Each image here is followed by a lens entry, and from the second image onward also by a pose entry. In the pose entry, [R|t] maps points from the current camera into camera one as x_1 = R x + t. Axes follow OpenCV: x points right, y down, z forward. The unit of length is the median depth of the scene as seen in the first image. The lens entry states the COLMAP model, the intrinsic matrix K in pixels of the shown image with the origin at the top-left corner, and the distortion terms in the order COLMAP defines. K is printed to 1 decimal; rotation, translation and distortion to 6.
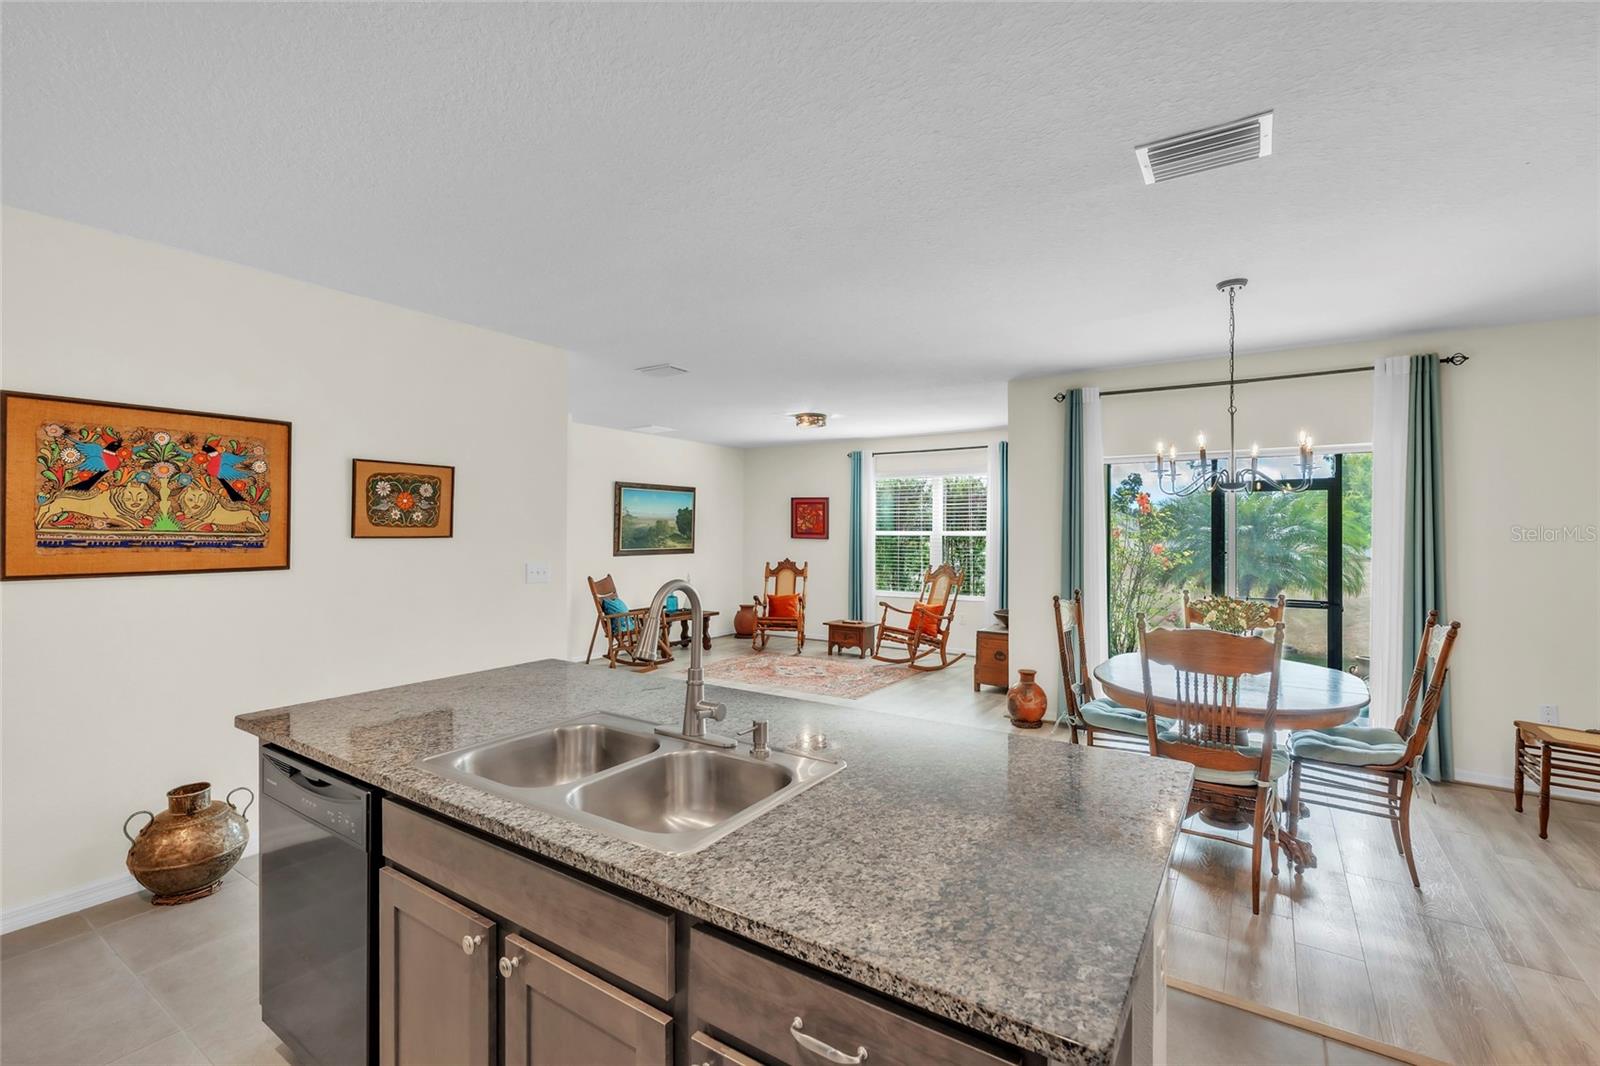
lens RADIAL K [[700.2, 0, 799.5], [0, 700.2, 534.5], [0, 0, 1]] dist [-0.001625, 0.000222]
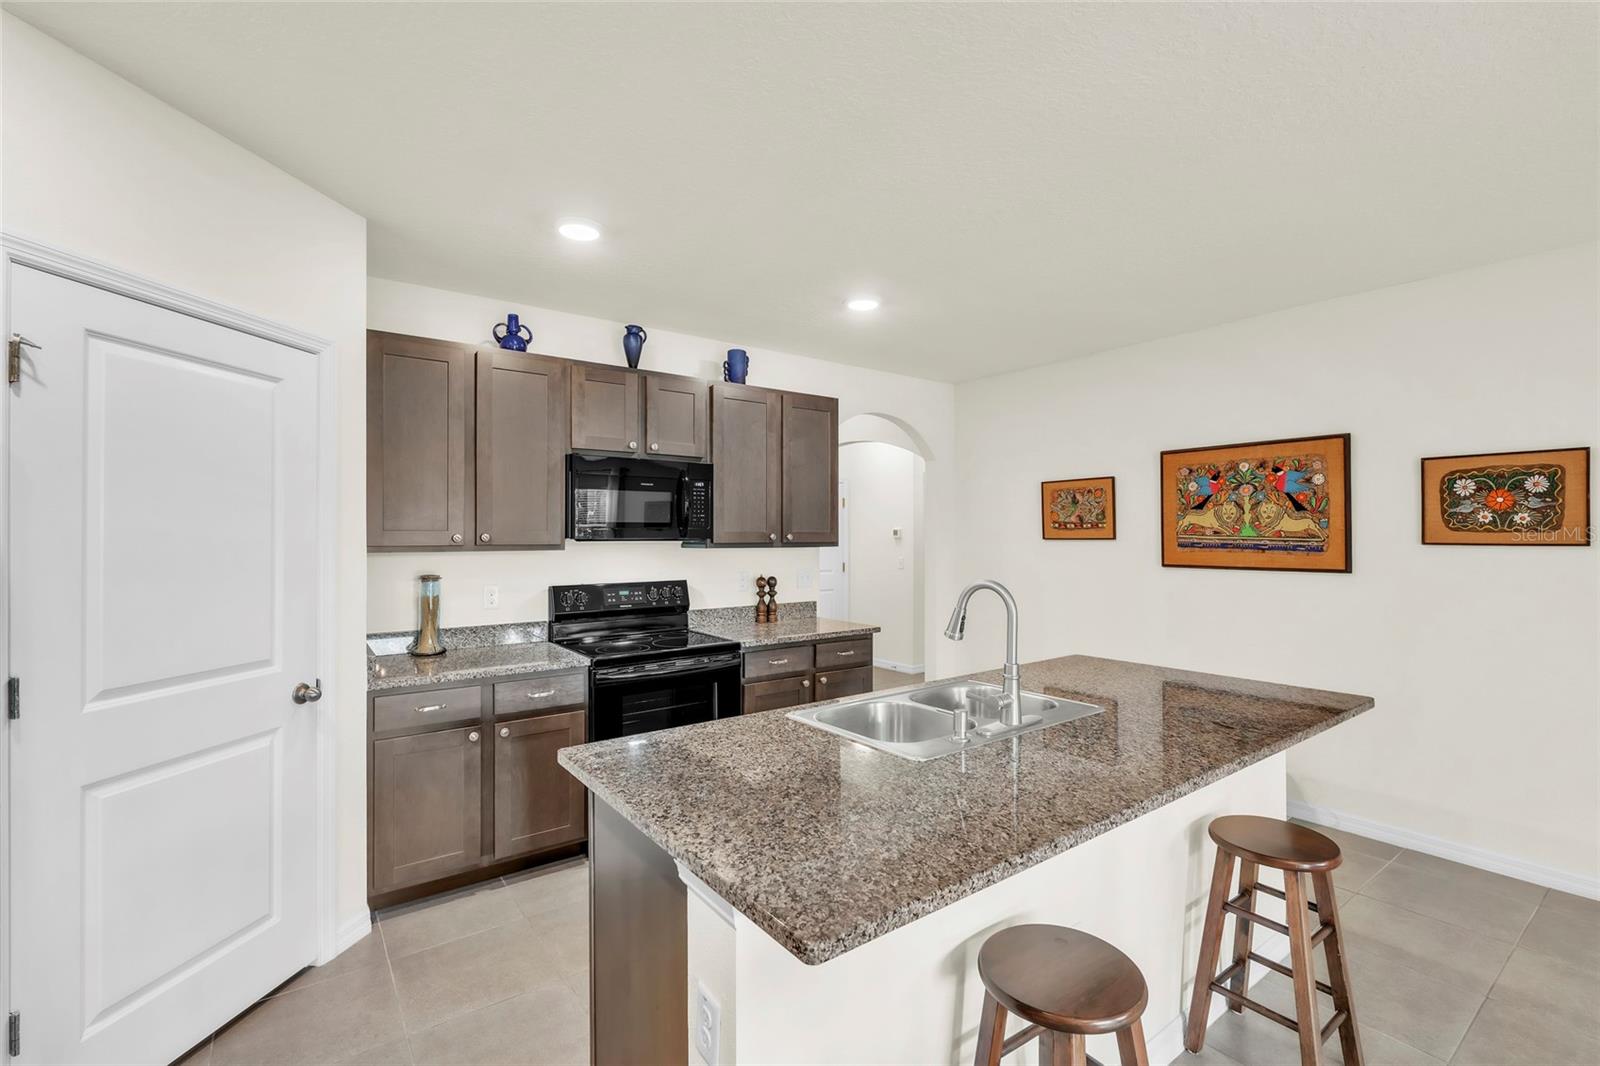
lens RADIAL K [[700.2, 0, 800.4], [0, 700.2, 533.3], [0, 0, 1]] dist [-0.001625, 0.000222]
pose [[-0.336967, -0.005098, -0.941503, 0.583656], [-0.005950, 0.999977, -0.003286, -0.001944], [0.941498, 0.004495, -0.336989, 0.625434]]
